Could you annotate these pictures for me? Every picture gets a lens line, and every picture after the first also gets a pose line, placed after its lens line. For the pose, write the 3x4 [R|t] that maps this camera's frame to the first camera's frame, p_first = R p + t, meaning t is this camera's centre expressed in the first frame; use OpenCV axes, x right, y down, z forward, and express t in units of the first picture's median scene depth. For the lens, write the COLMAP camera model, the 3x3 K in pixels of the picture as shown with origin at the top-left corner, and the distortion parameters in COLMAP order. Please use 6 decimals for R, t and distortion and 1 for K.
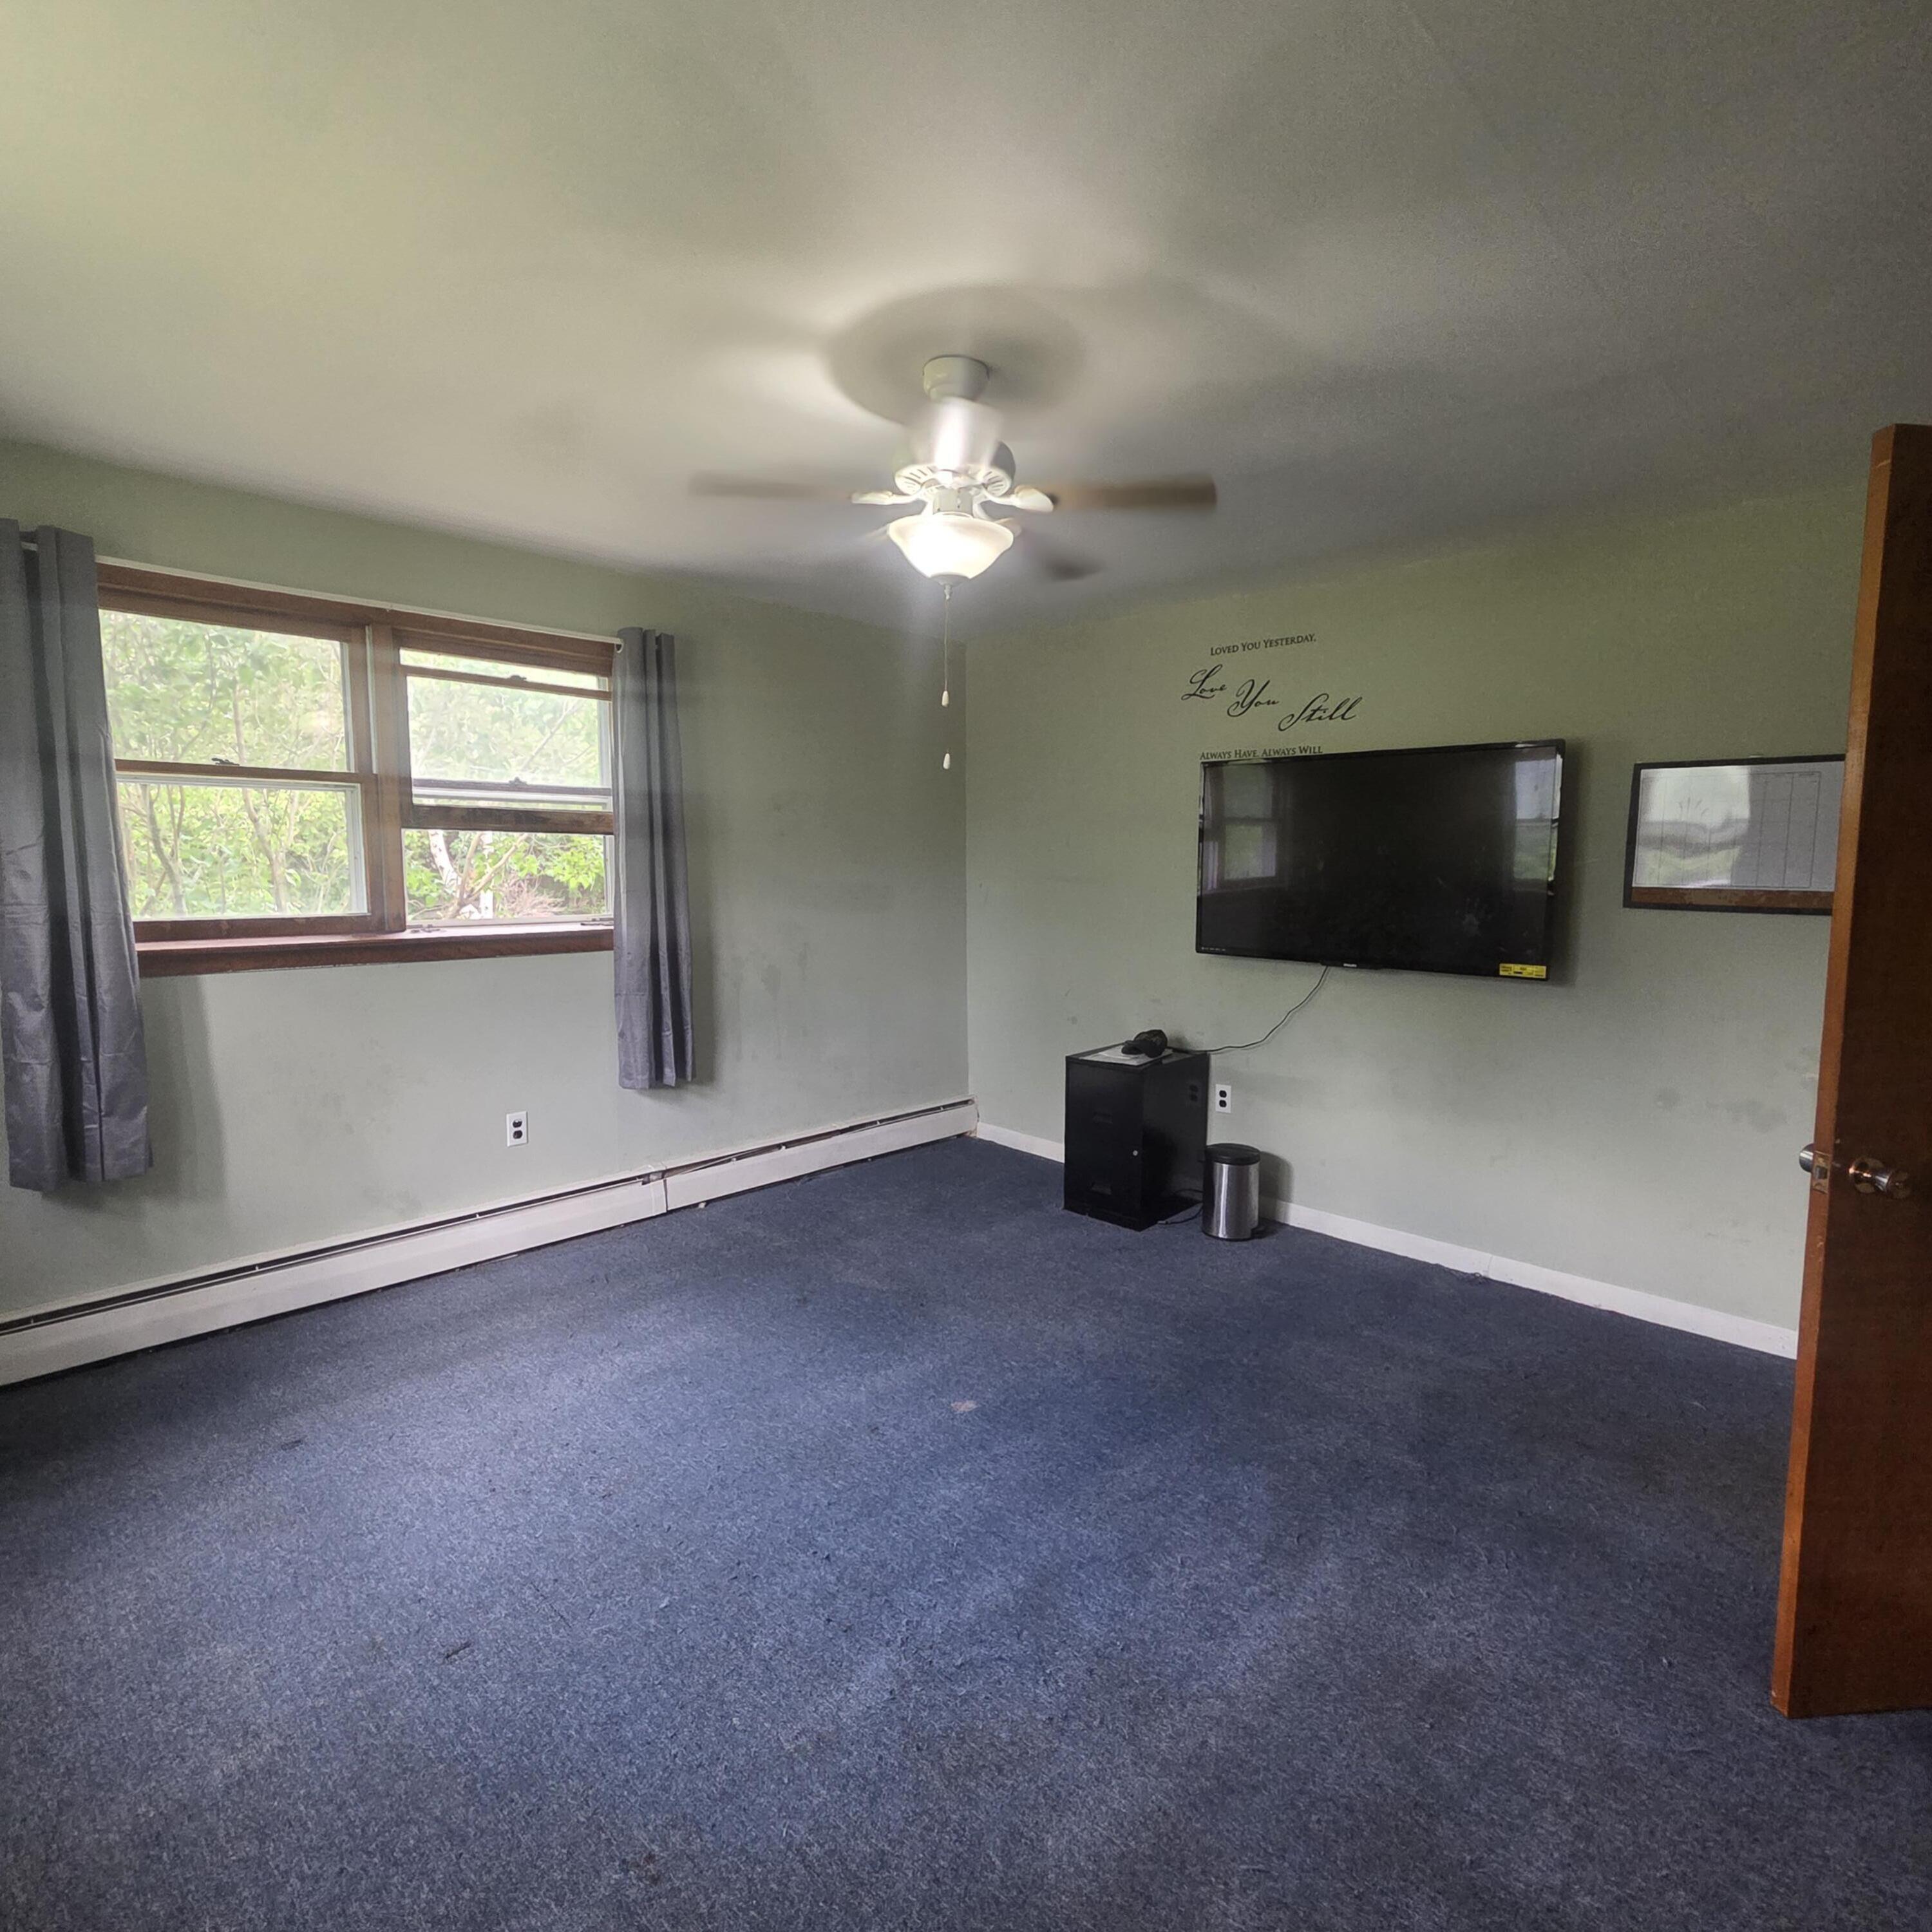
lens RADIAL K [[1055.8, 0, 964.7], [0, 1055.8, 958.7], [0, 0, 1]] dist [0.001877, -0.000837]
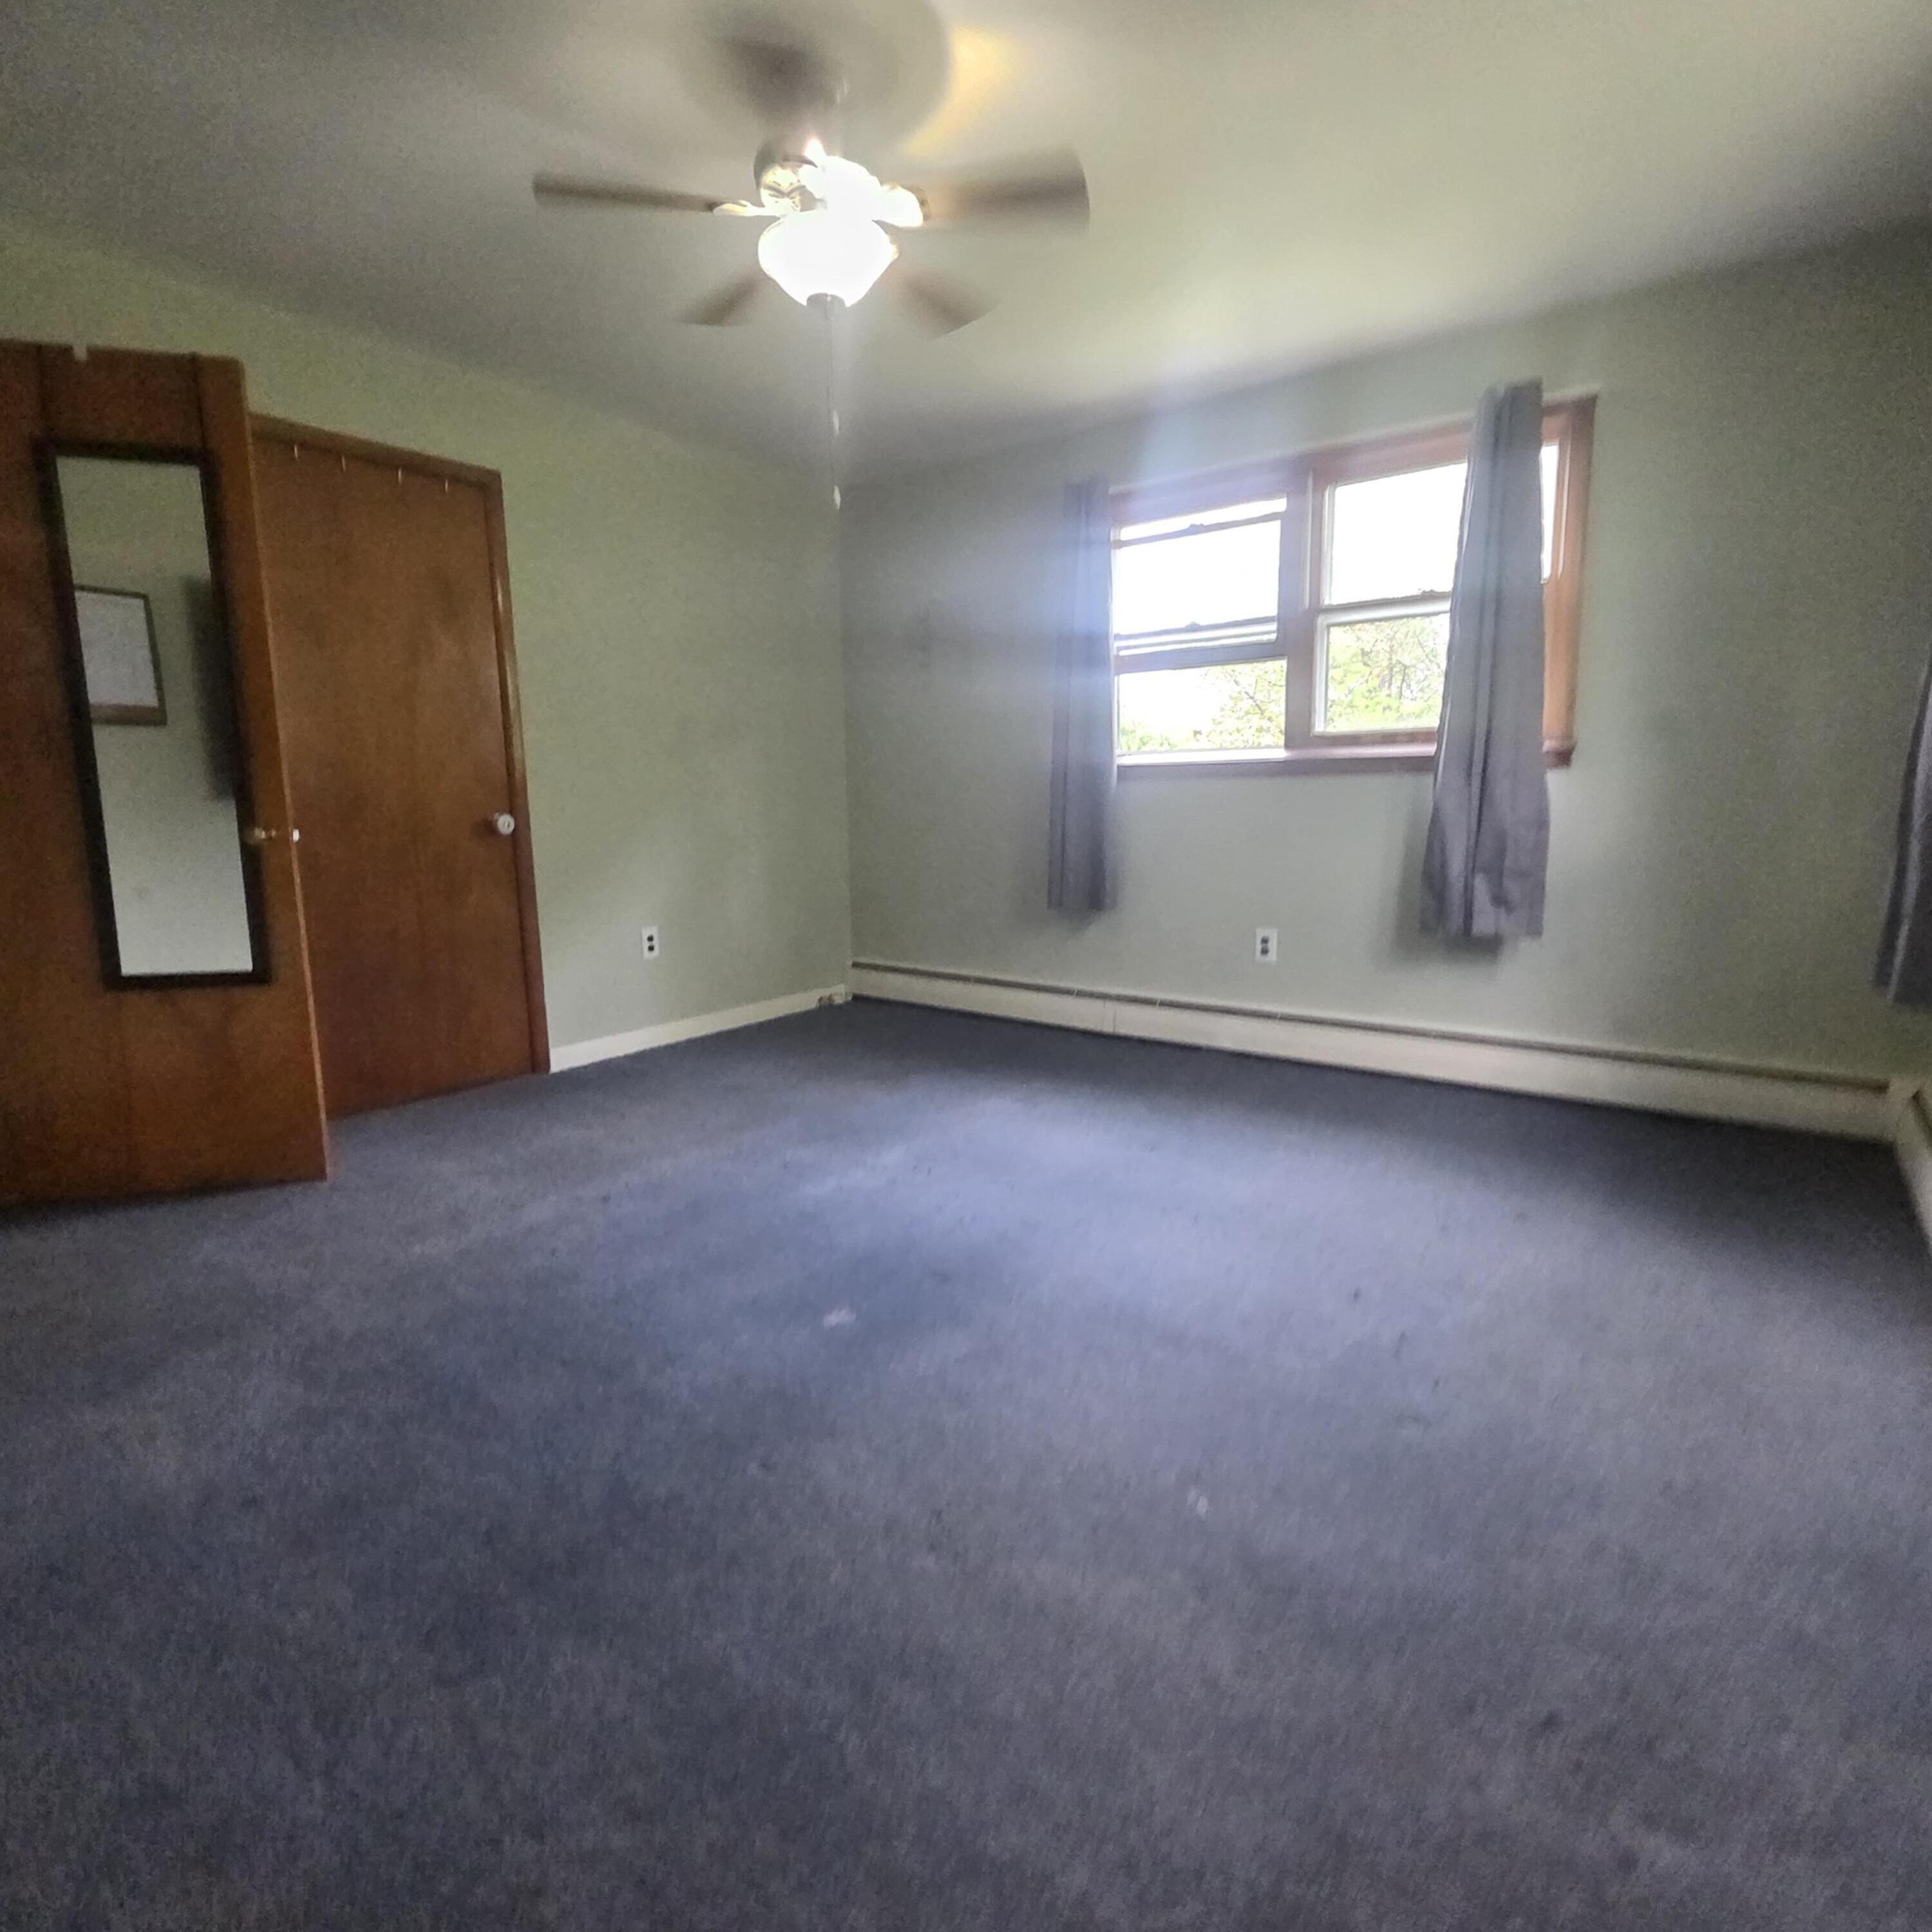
lens RADIAL K [[1055.8, 0, 964.7], [0, 1055.8, 958.7], [0, 0, 1]] dist [0.001877, -0.000837]
pose [[-0.991620, 0.023977, -0.126941, -0.000204], [-0.007491, 0.970299, 0.241793, -0.006544], [0.128969, 0.240718, -0.961989, 1.370647]]
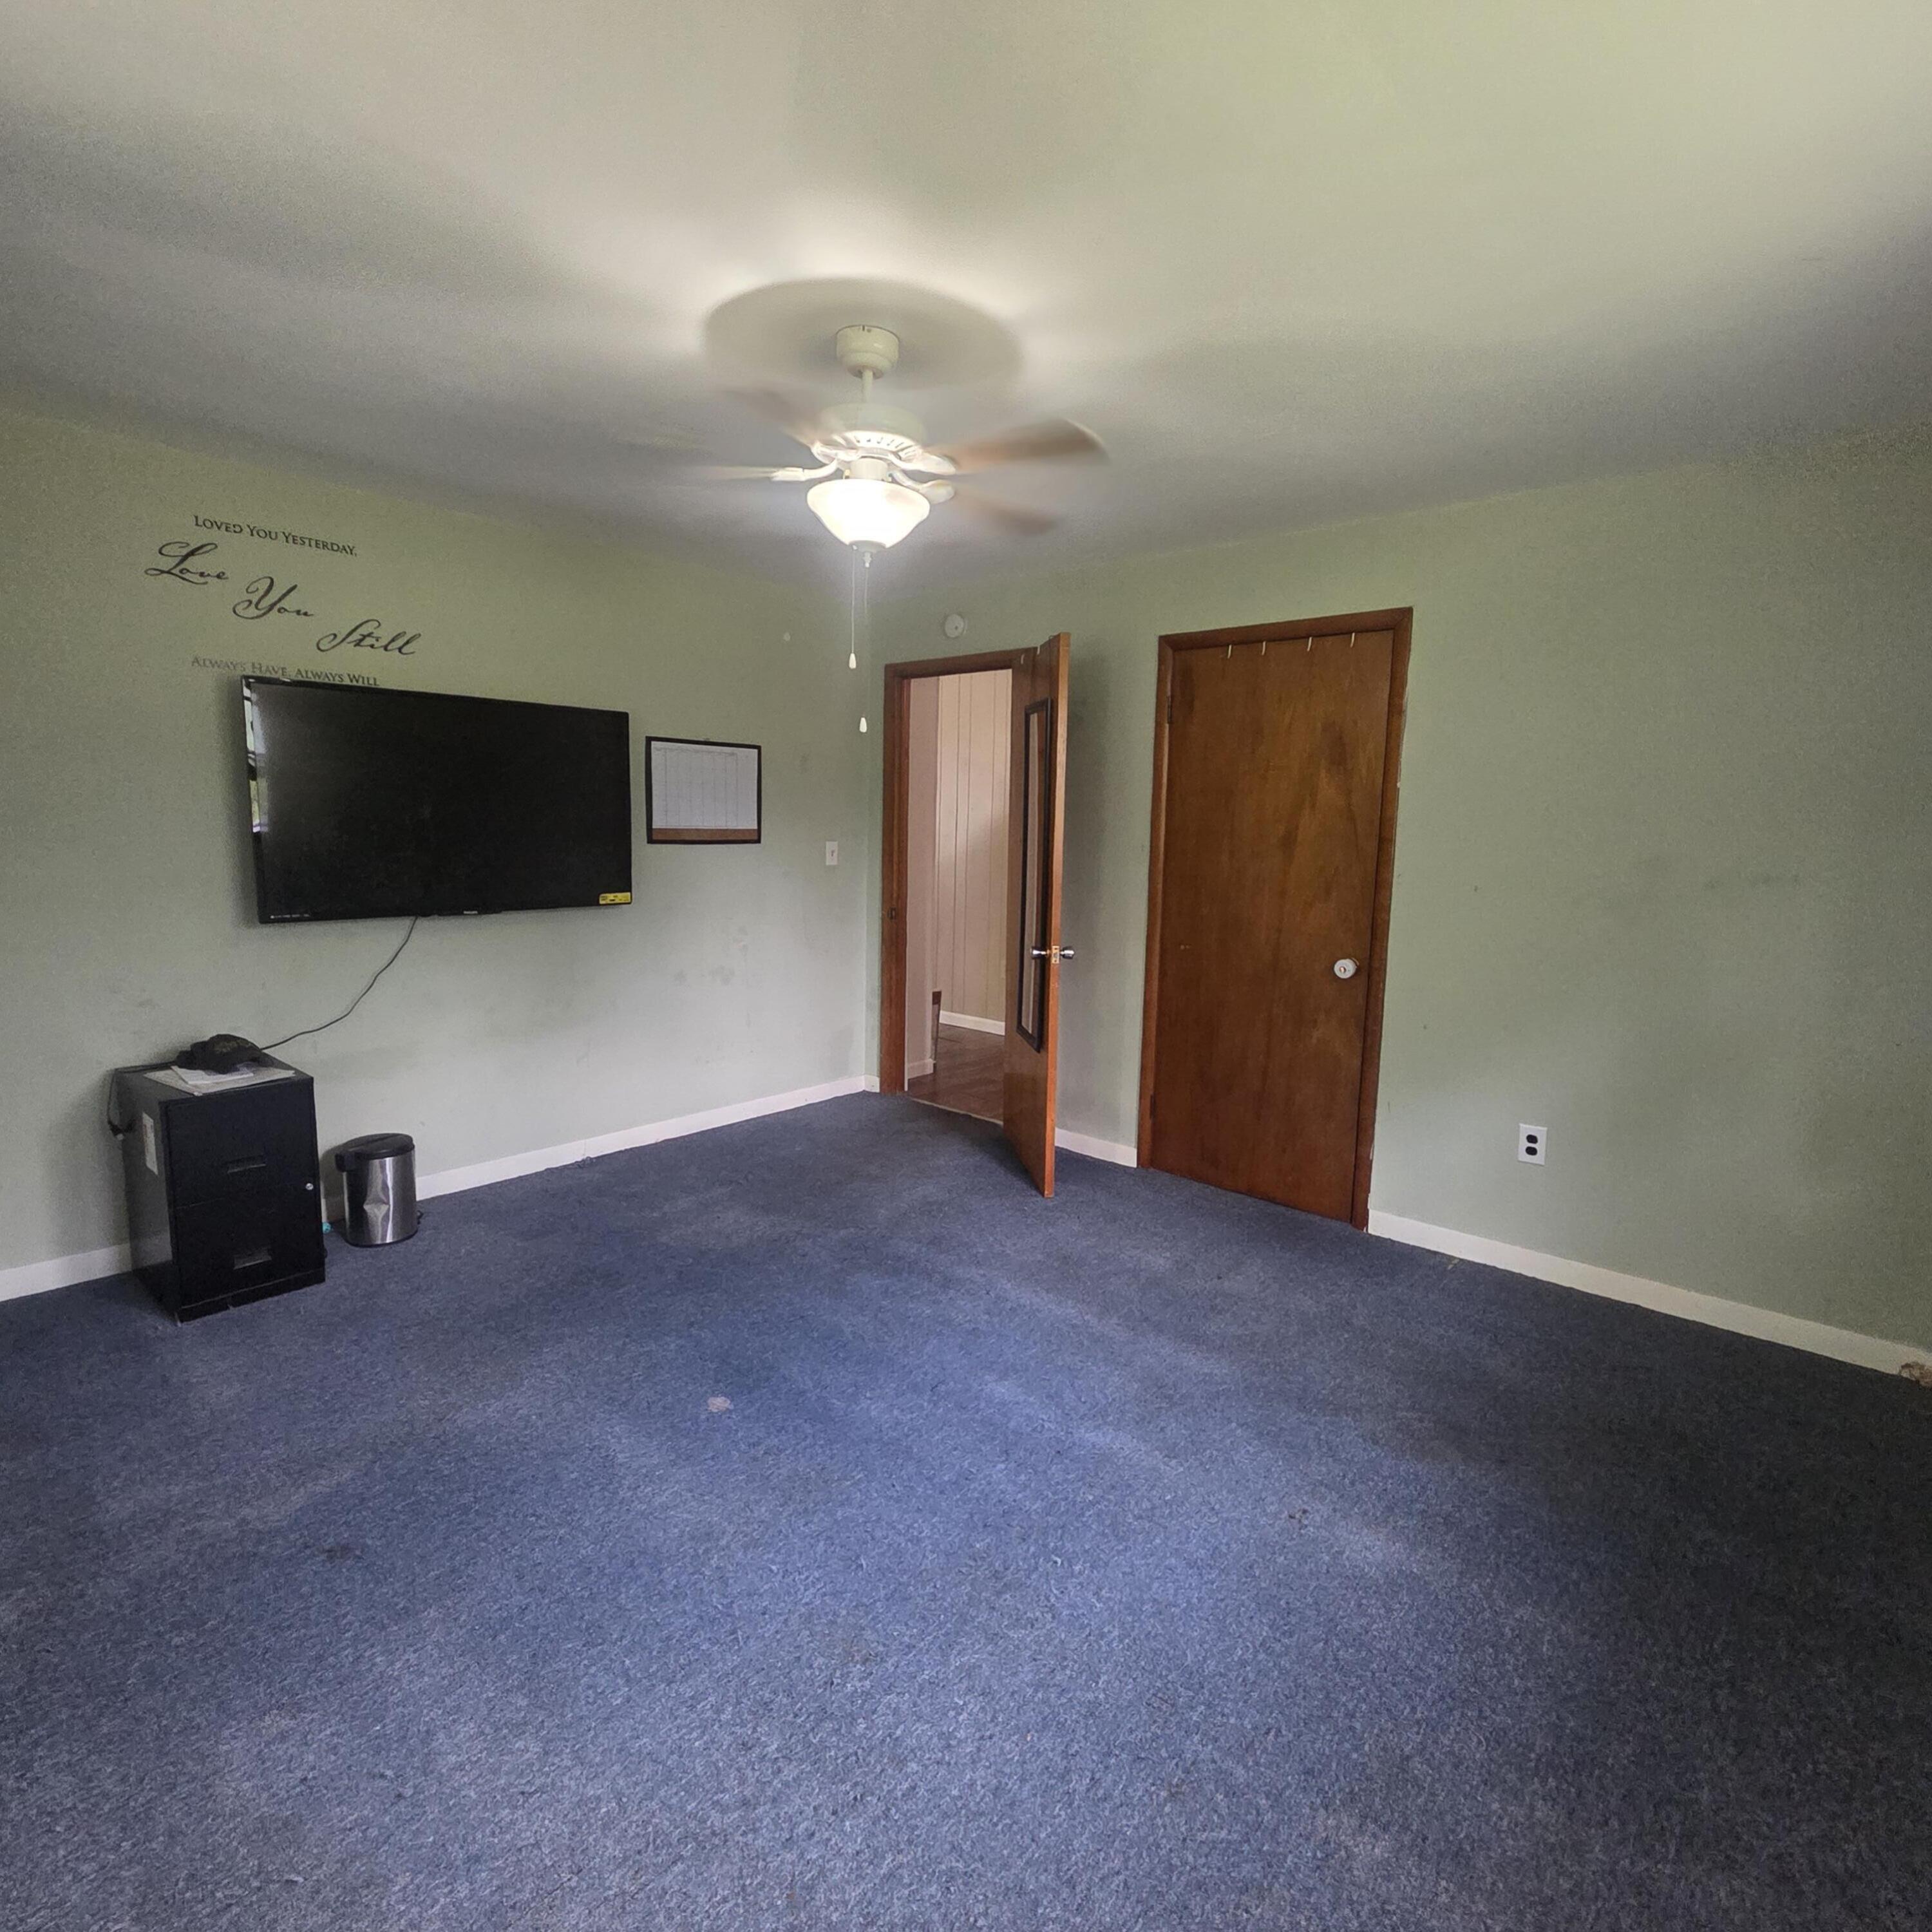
lens RADIAL K [[1044.5, 0, 967.4], [0, 1044.5, 959.6], [0, 0, 1]] dist [0.004016, -0.002758]
pose [[-0.046447, -0.148849, 0.987769, -0.709830], [0.072891, 0.985695, 0.151963, -0.073685], [-0.996258, 0.079058, -0.034933, 0.639495]]
